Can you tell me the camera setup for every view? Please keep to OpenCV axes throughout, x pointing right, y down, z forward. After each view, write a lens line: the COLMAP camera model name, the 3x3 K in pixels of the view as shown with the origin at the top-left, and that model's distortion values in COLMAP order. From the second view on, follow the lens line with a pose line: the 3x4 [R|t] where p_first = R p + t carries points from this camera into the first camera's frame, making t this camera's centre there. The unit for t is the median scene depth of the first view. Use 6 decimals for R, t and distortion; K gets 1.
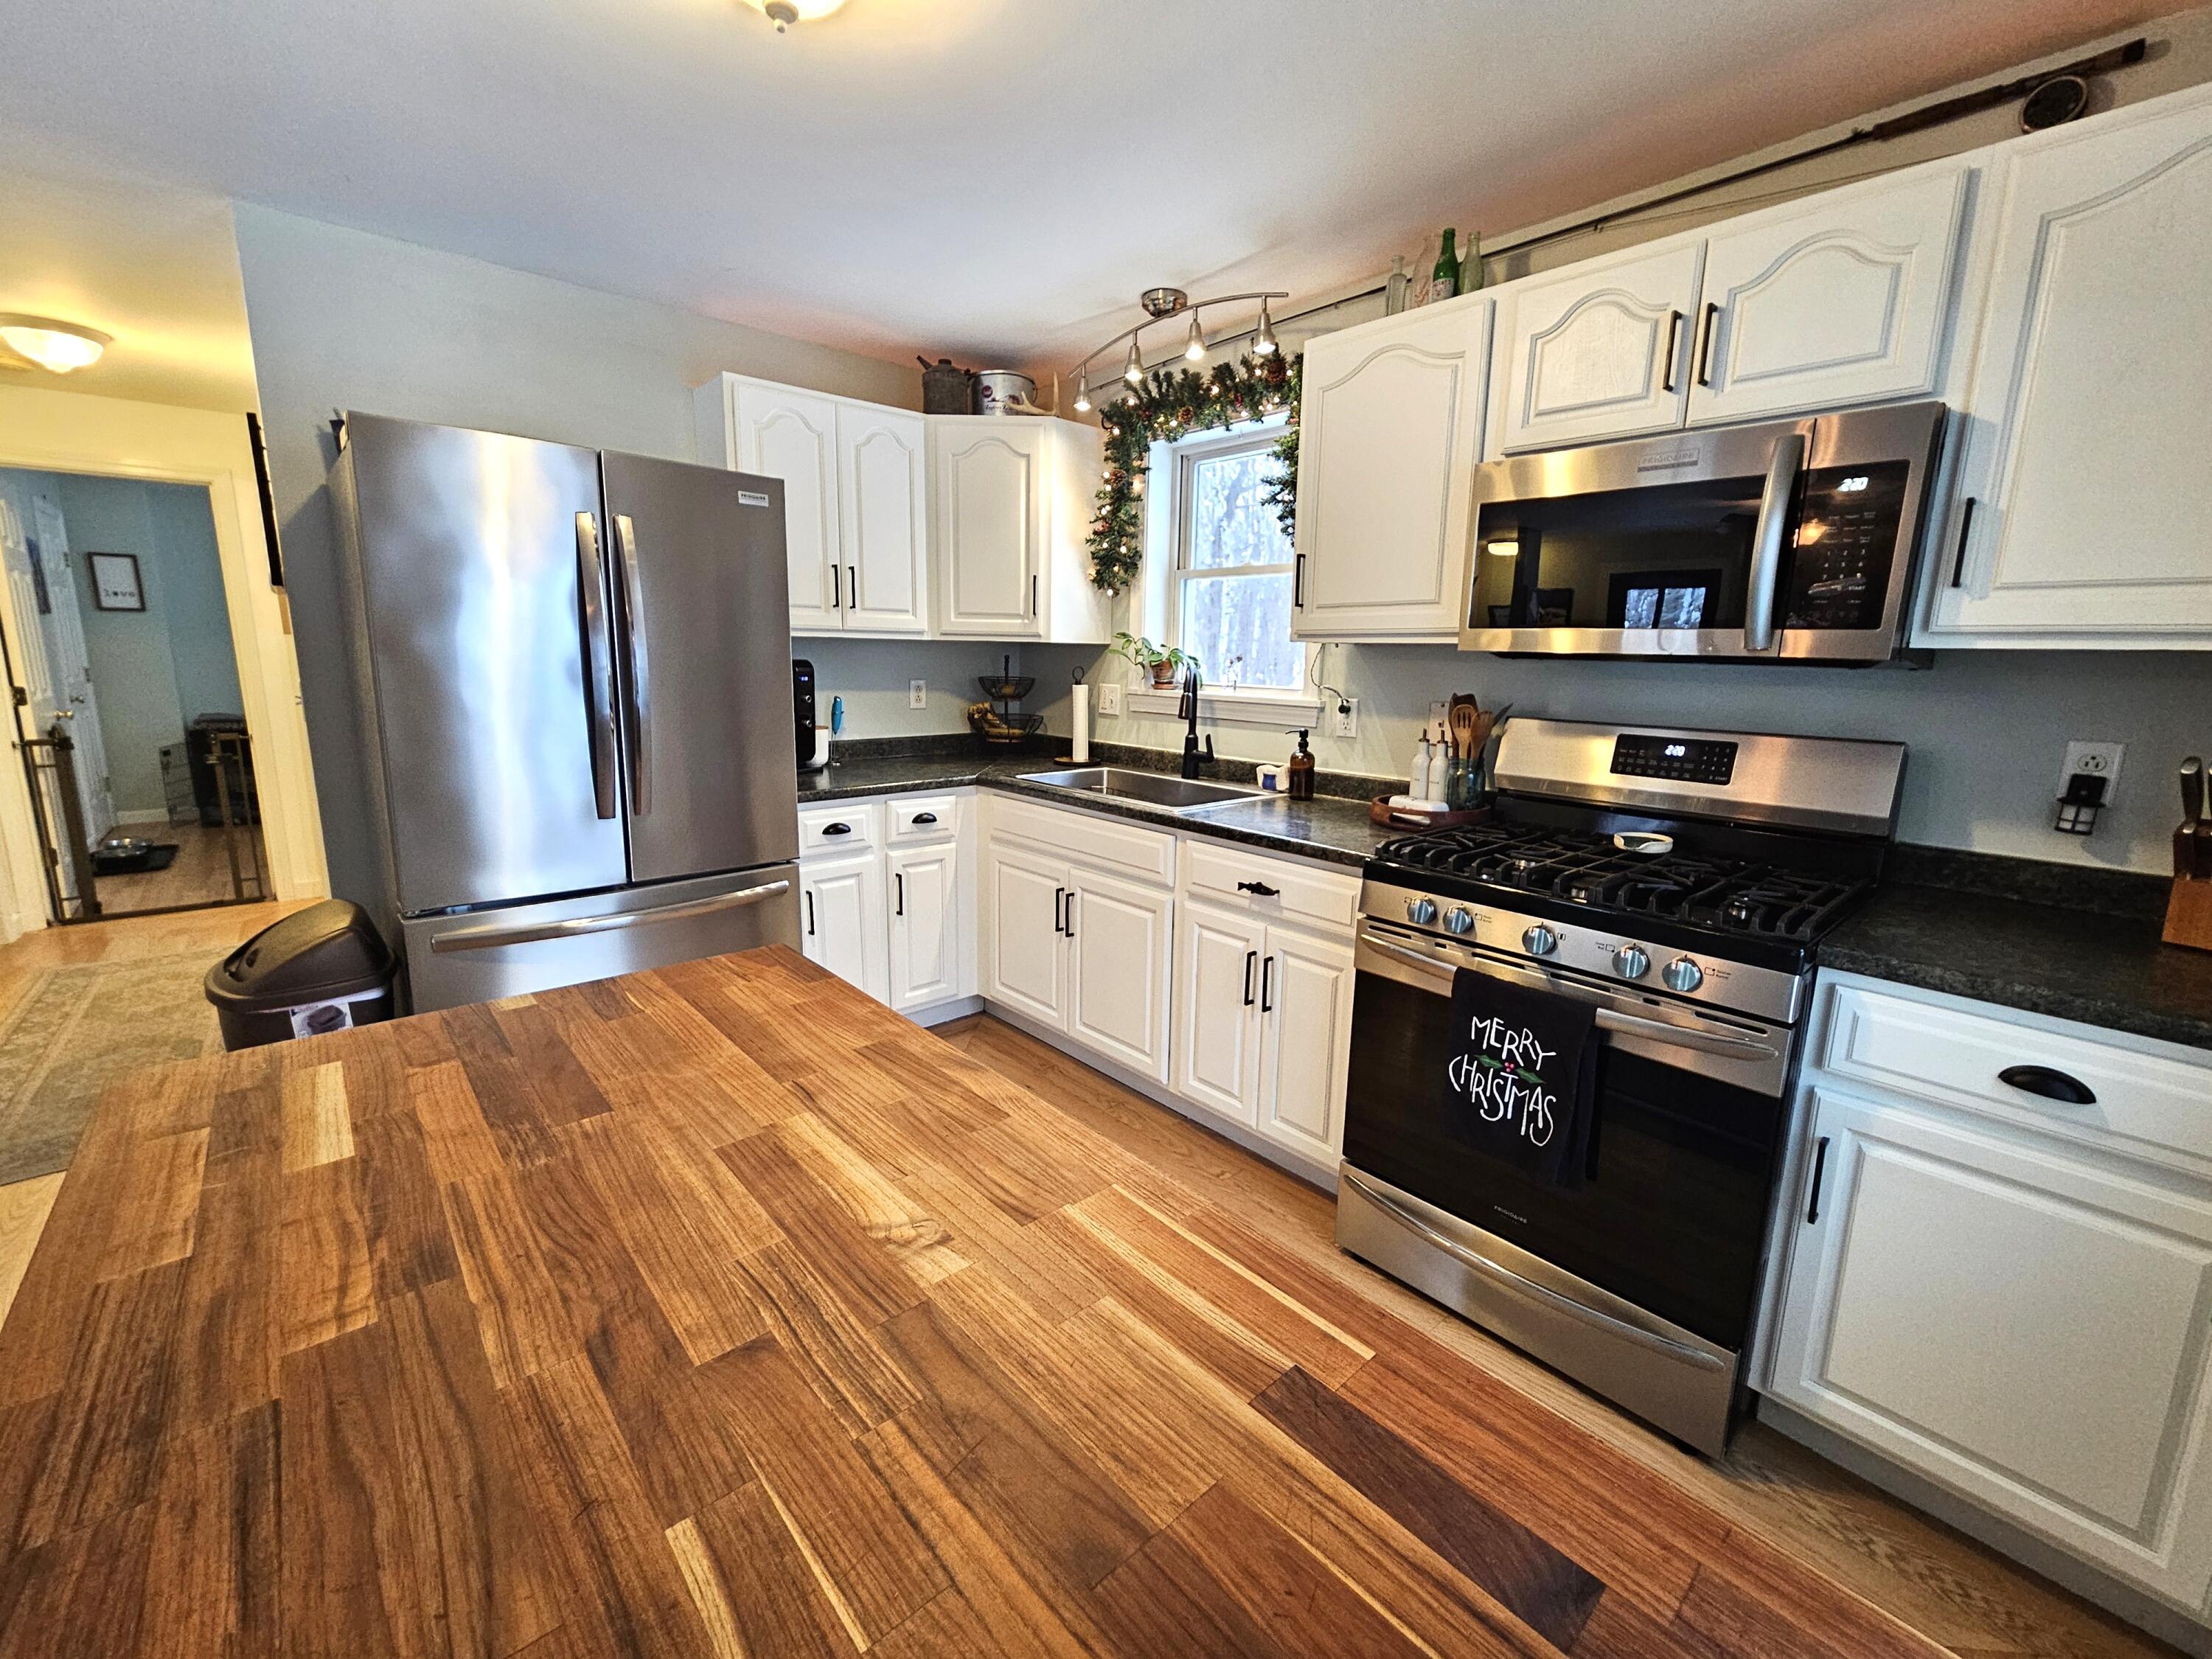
lens RADIAL K [[907.7, 0, 1112.6], [0, 907.7, 816.2], [0, 0, 1]] dist [-0.001073, 0.000188]
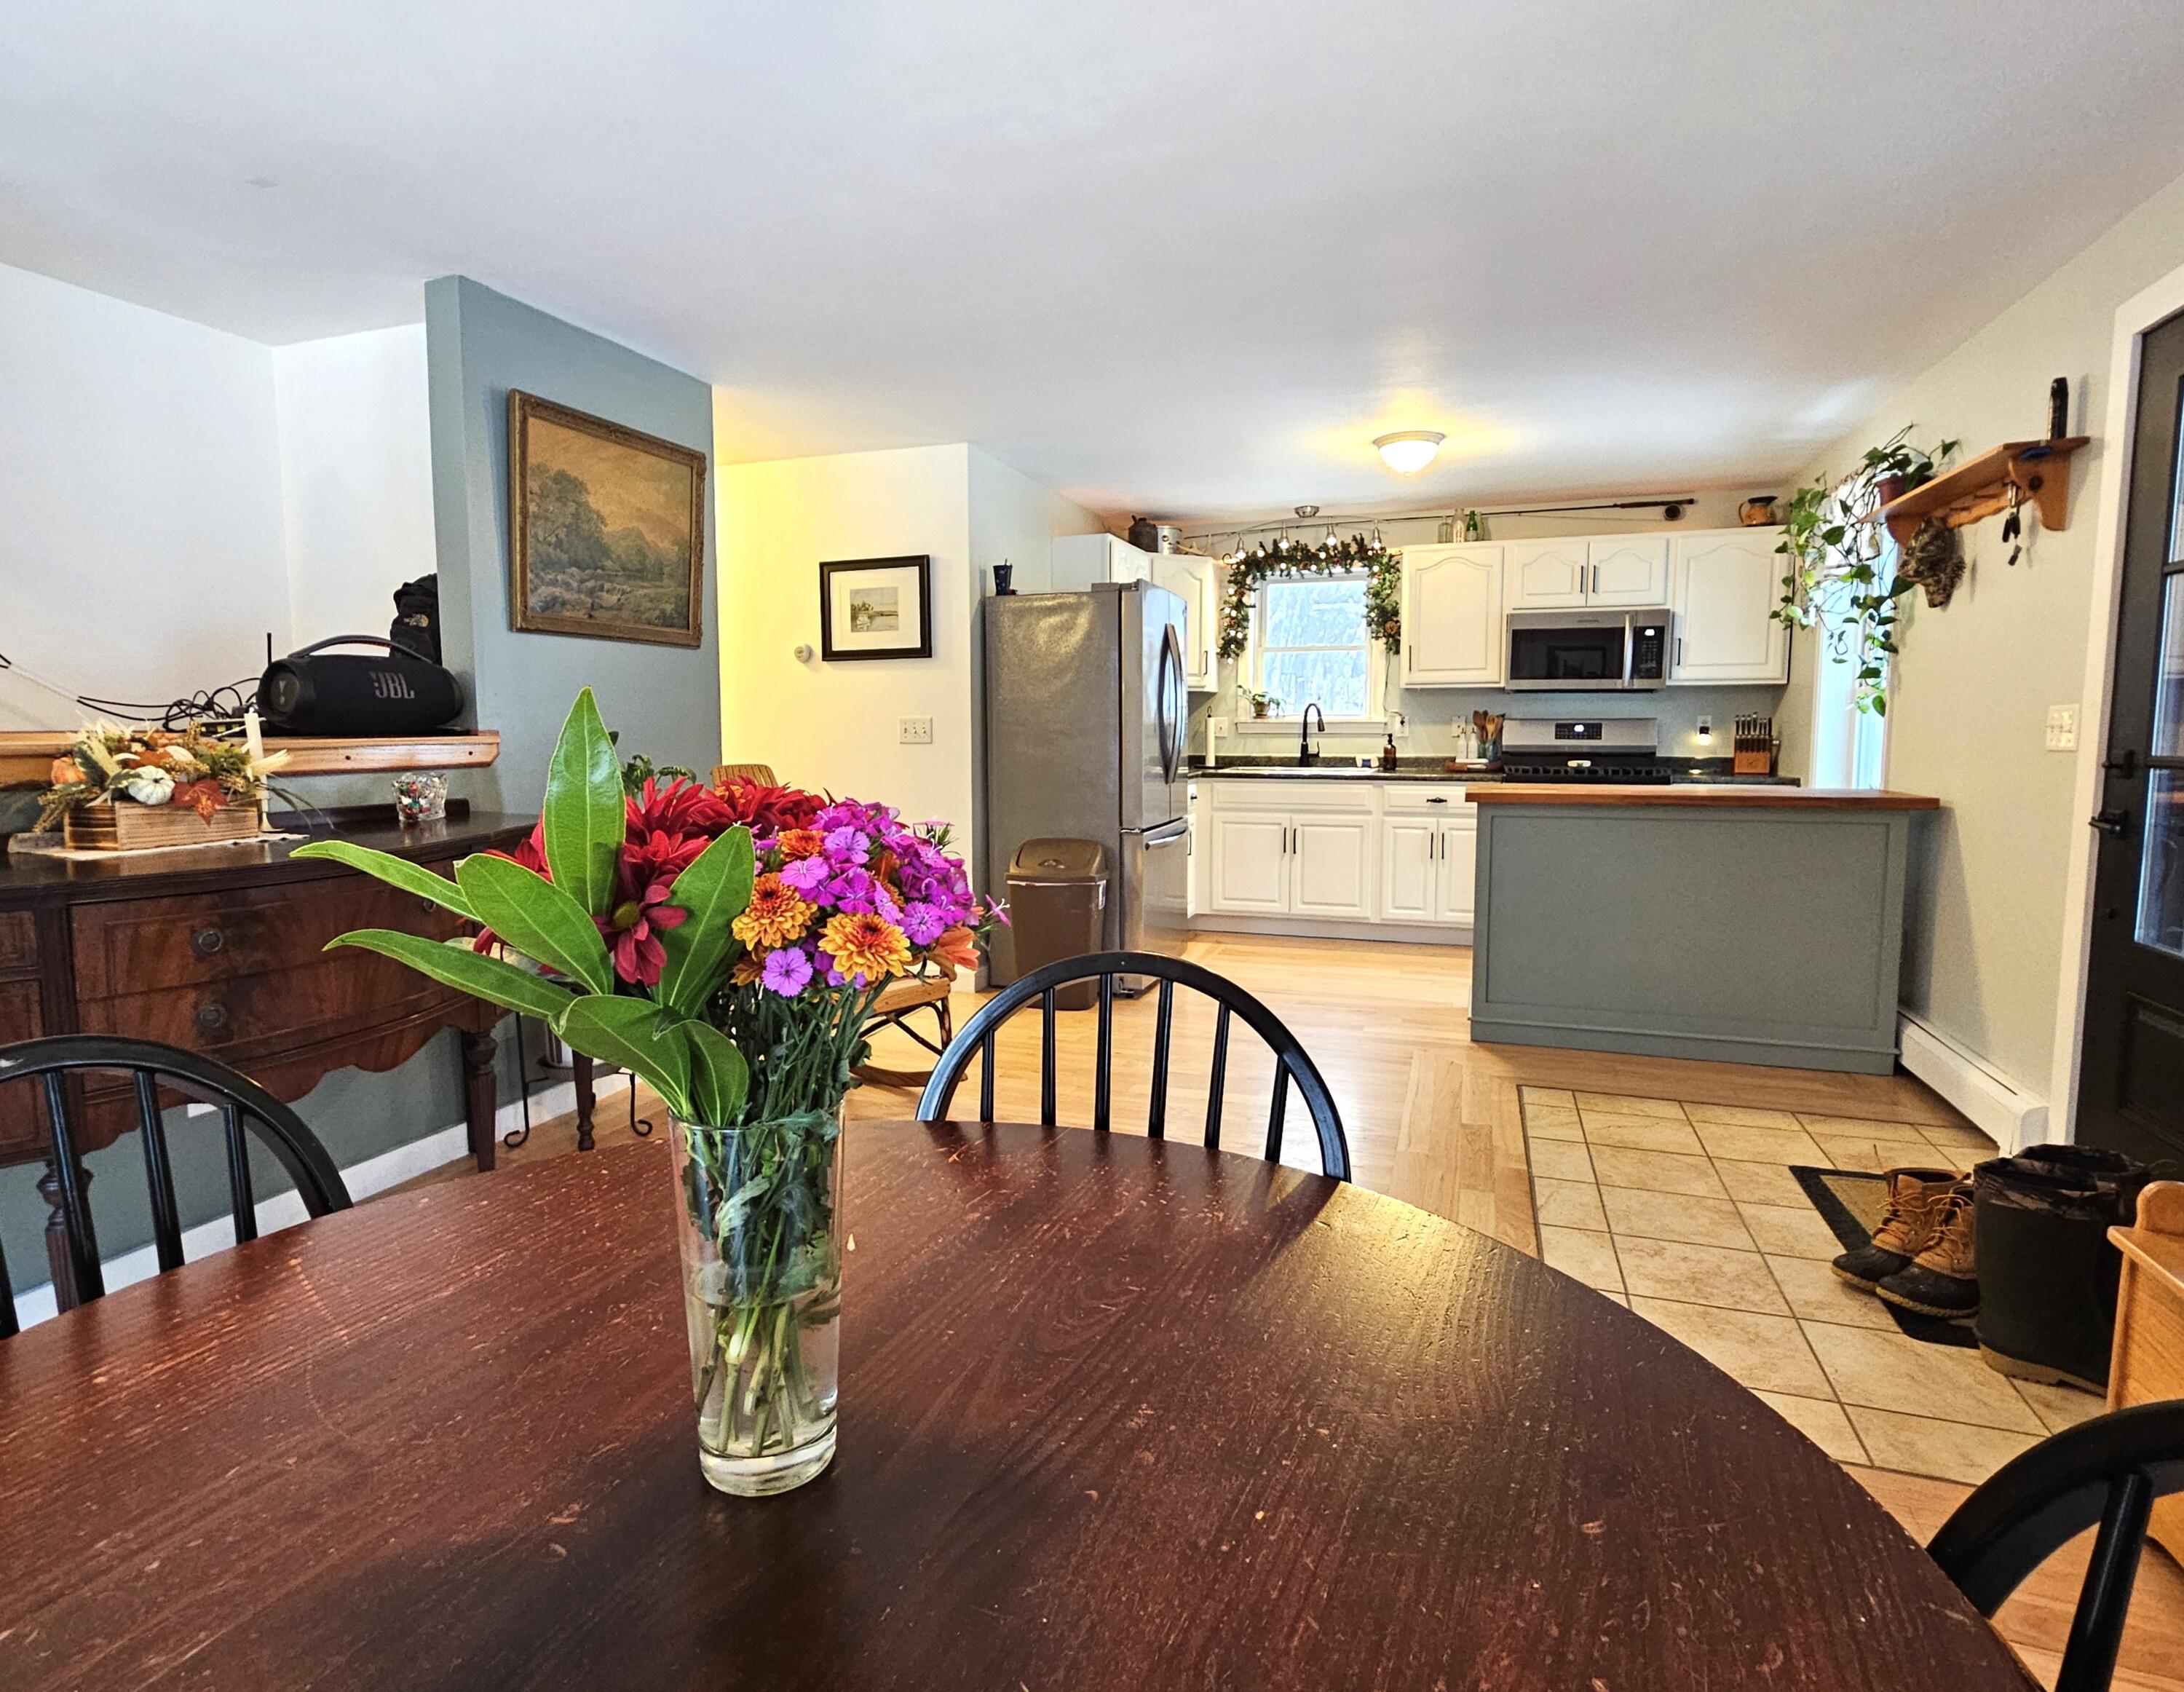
lens RADIAL K [[1152.0, 0, 1055.8], [0, 1152.0, 830.4], [0, 0, 1]] dist [0.003665, -0.000630]
pose [[0.883911, -0.063581, 0.463313, -2.135062], [0.101740, 0.993130, -0.057812, 0.242027], [-0.456454, 0.098238, 0.884307, -1.111086]]
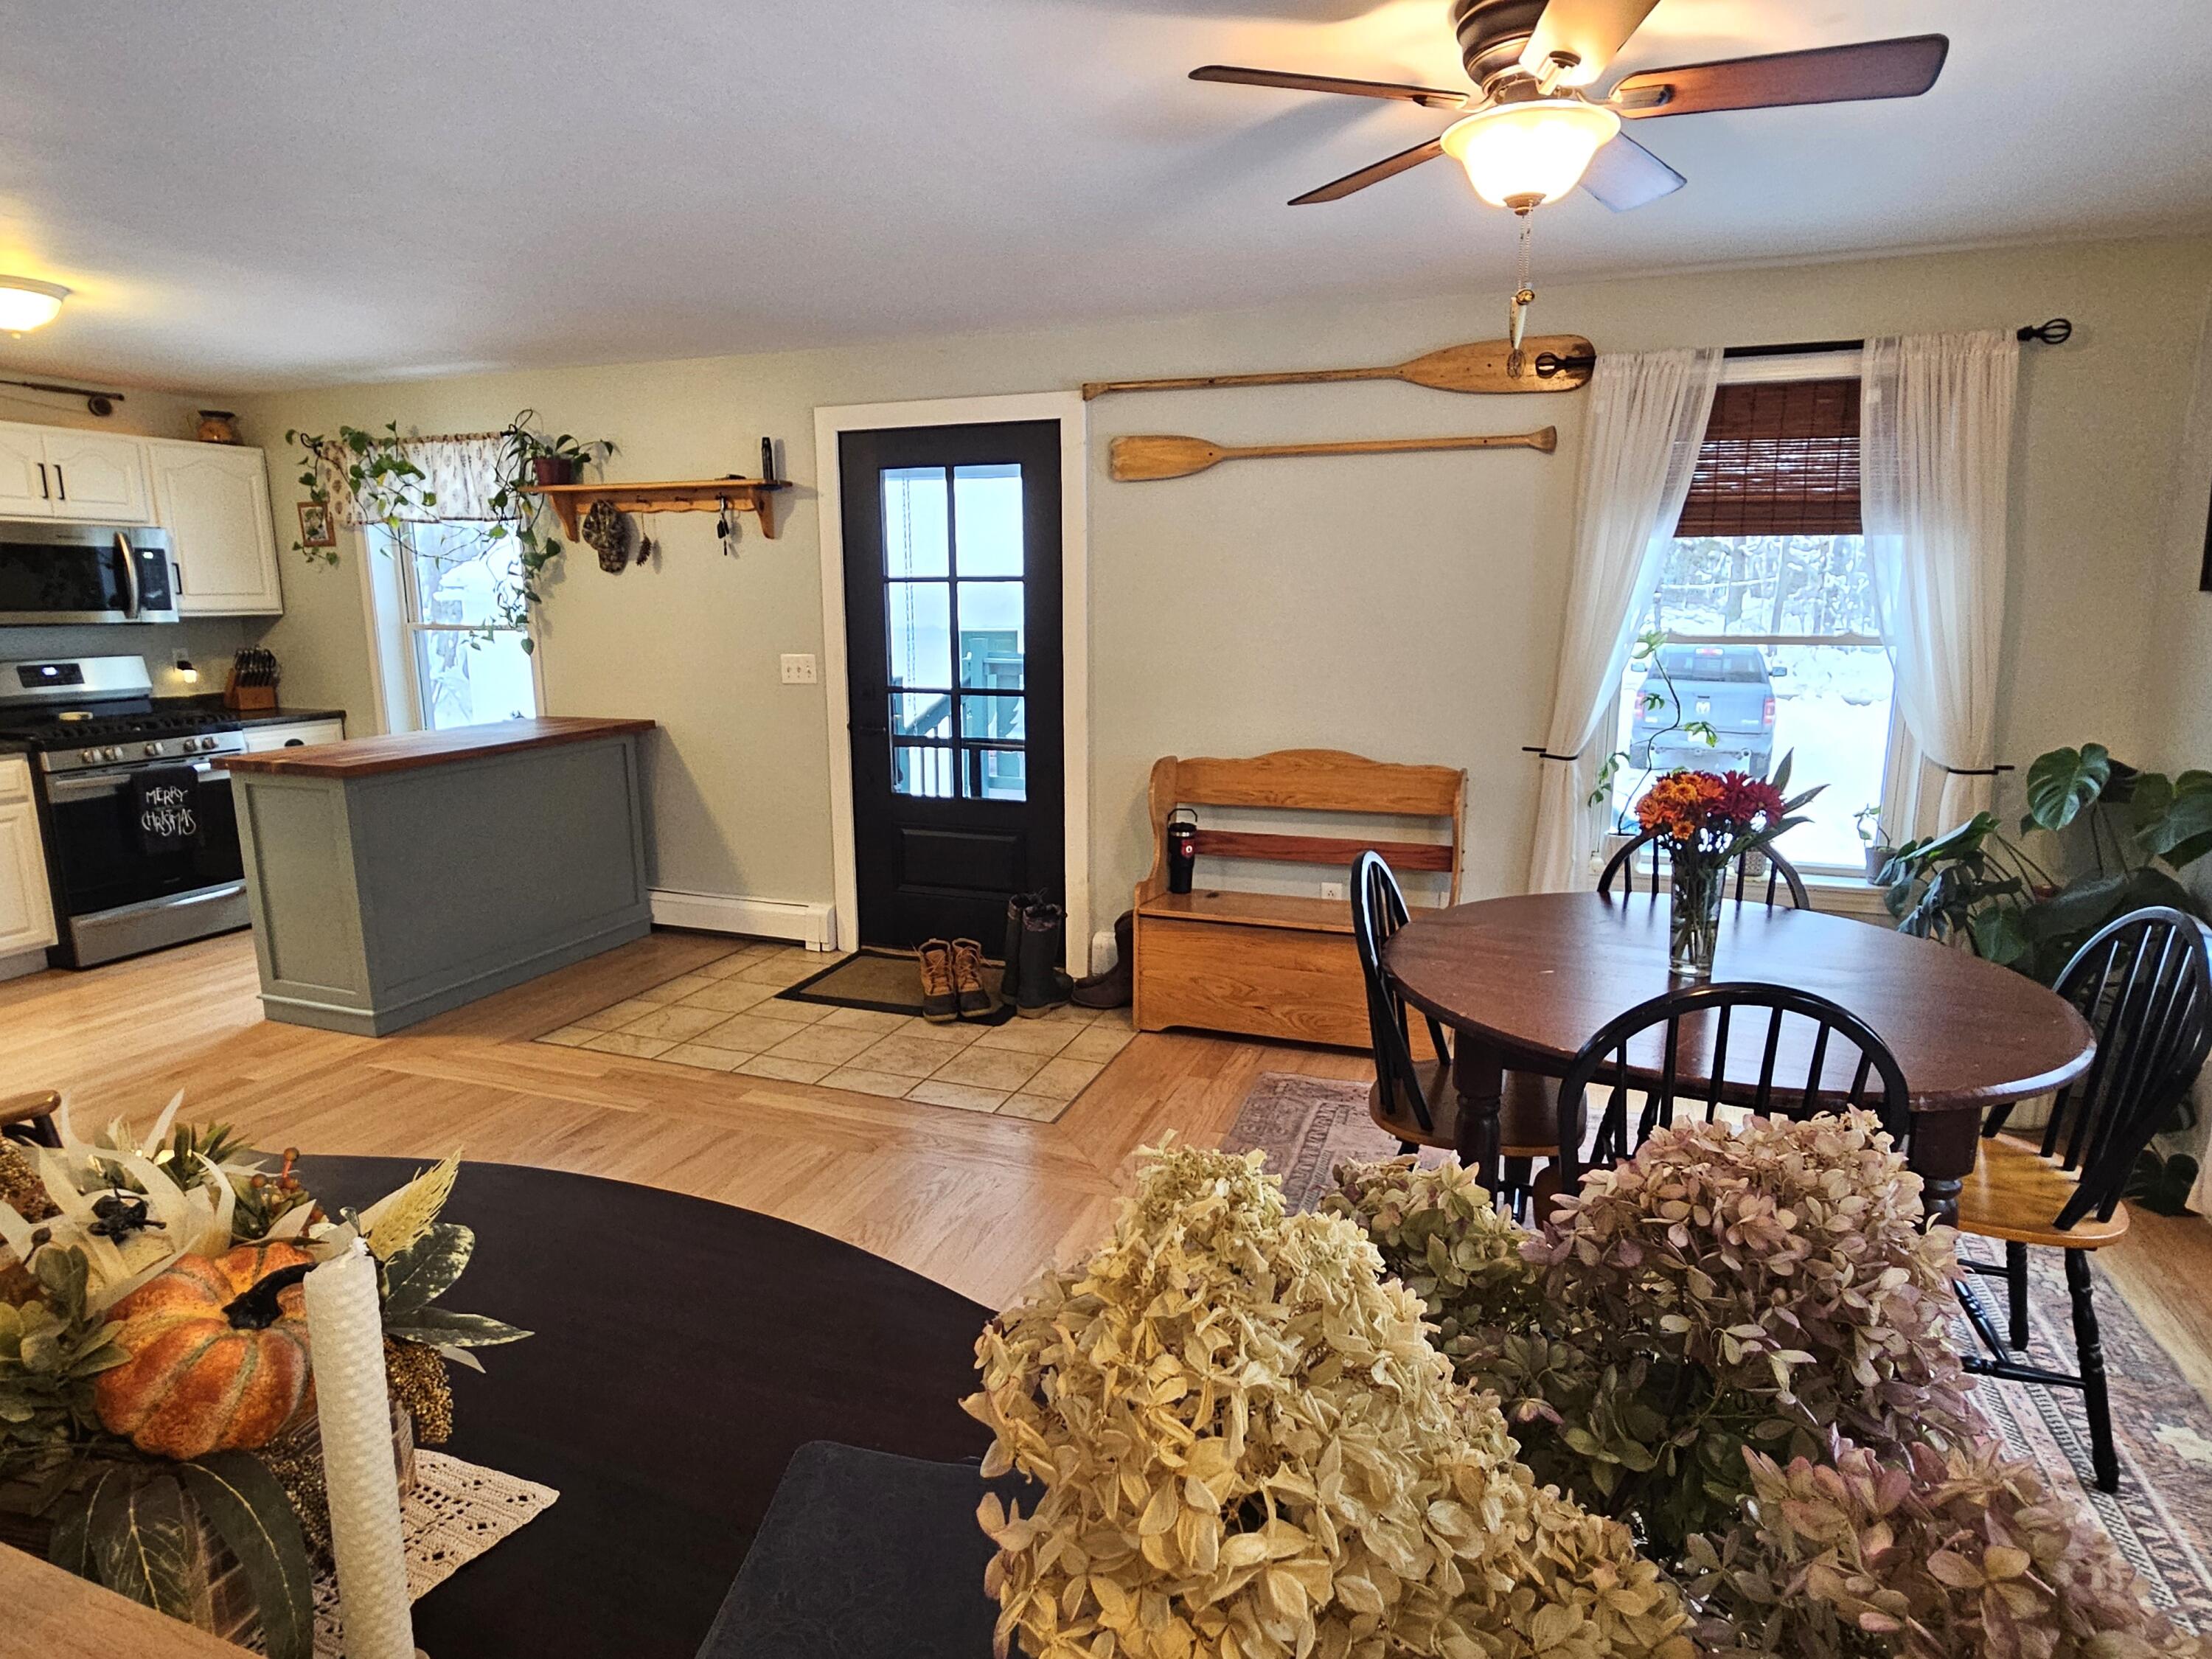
lens RADIAL K [[1257.8, 0, 1110.9], [0, 1257.8, 816.3], [0, 0, 1]] dist [0.006364, -0.001977]
pose [[-0.459095, -0.174854, 0.871010, -2.848731], [0.152839, 0.950275, 0.271326, -0.164866], [-0.875141, 0.257688, -0.409542, 0.200782]]
